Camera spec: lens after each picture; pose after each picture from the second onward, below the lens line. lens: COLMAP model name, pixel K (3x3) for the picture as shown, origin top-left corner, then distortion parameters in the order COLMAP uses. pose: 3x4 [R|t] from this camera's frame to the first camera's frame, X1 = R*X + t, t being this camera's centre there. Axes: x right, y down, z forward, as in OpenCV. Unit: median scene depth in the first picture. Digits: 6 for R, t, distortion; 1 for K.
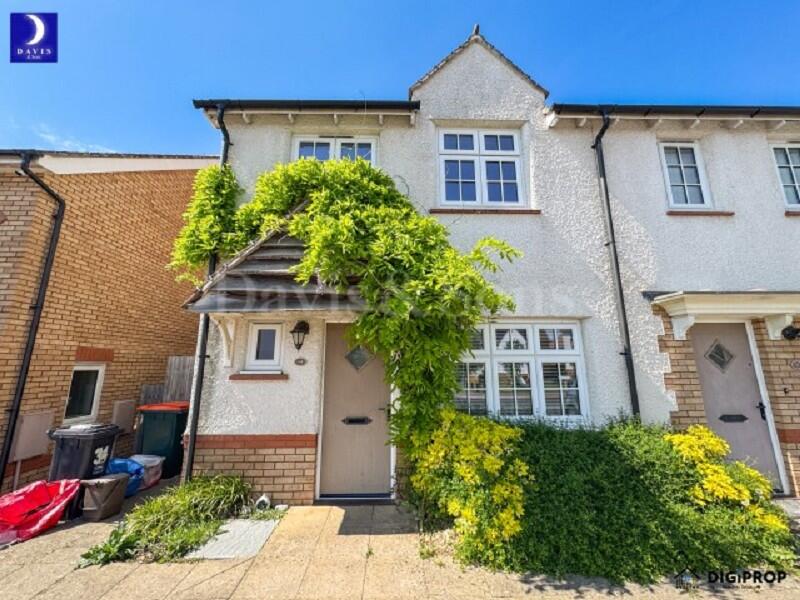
lens RADIAL K [[322.7, 0, 400.1], [0, 322.7, 281.5], [0, 0, 1]] dist [-0.000059, 0.000015]
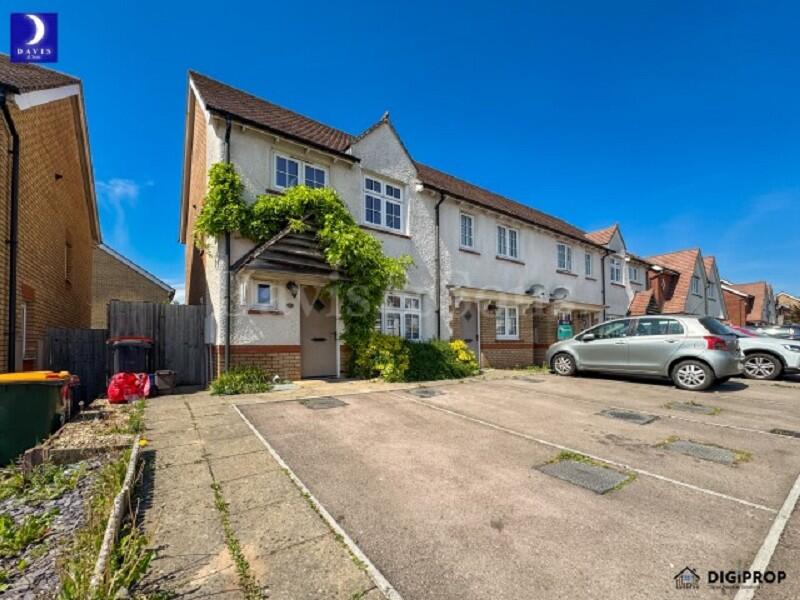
lens RADIAL K [[322.7, 0, 400.1], [0, 322.7, 281.5], [0, 0, 1]] dist [-0.000059, 0.000015]
pose [[0.829738, 0.107240, 0.547754, -0.612887], [-0.139525, 0.990064, 0.017517, 0.012729], [-0.540432, -0.090960, 0.836456, -0.565571]]
